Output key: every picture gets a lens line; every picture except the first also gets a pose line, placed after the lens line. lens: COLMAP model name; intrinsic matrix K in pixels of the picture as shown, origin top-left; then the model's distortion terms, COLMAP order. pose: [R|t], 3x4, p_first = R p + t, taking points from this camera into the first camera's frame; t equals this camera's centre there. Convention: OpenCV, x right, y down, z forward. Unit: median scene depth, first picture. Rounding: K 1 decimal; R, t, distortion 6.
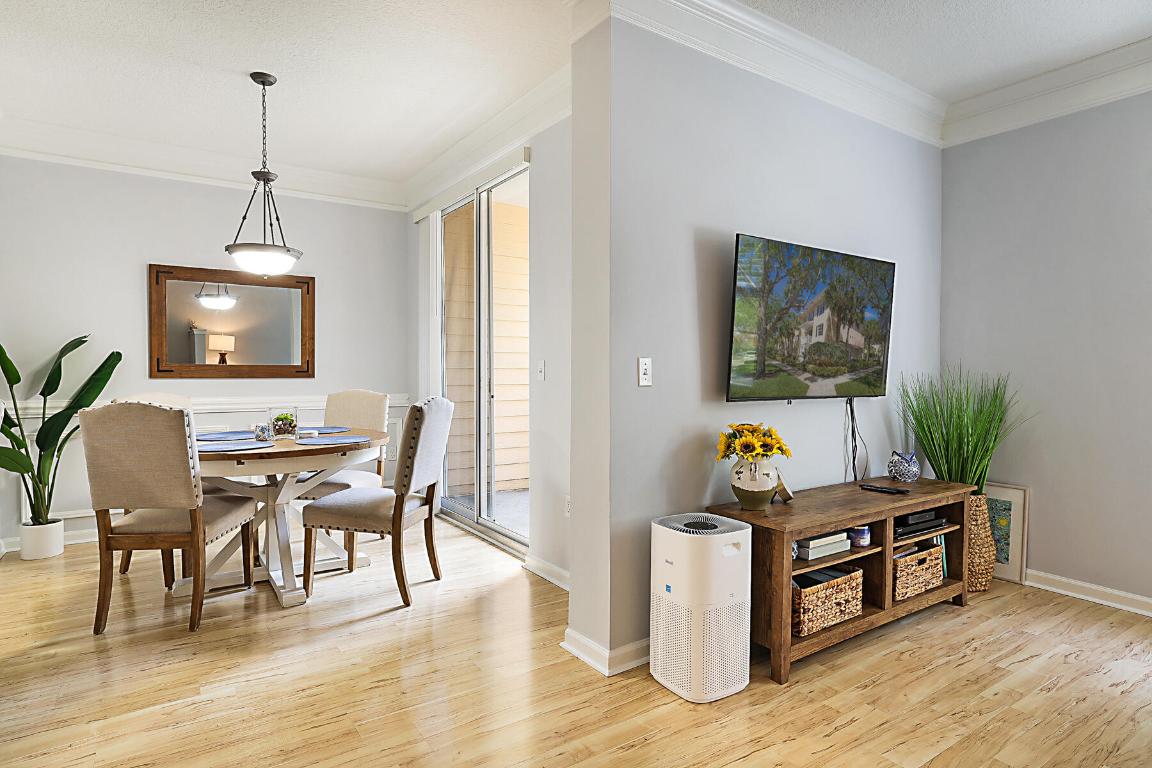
lens RADIAL K [[659.6, 0, 577.6], [0, 659.6, 385.2], [0, 0, 1]] dist [-0.014064, 0.004384]
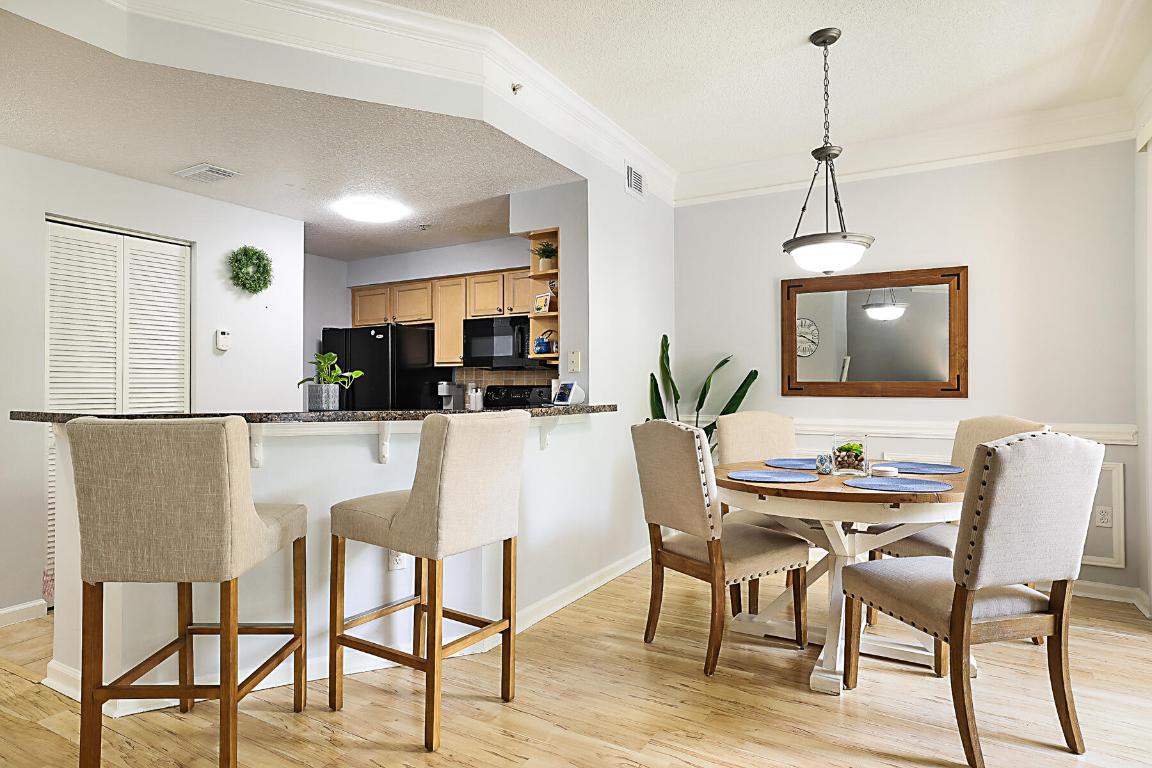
lens RADIAL K [[659.6, 0, 578.1], [0, 659.6, 381.8], [0, 0, 1]] dist [-0.014064, 0.004384]
pose [[0.405433, -0.010345, -0.914066, 0.153694], [-0.019419, 0.999613, -0.019927, -0.008335], [0.913919, 0.025829, 0.405075, 0.397393]]
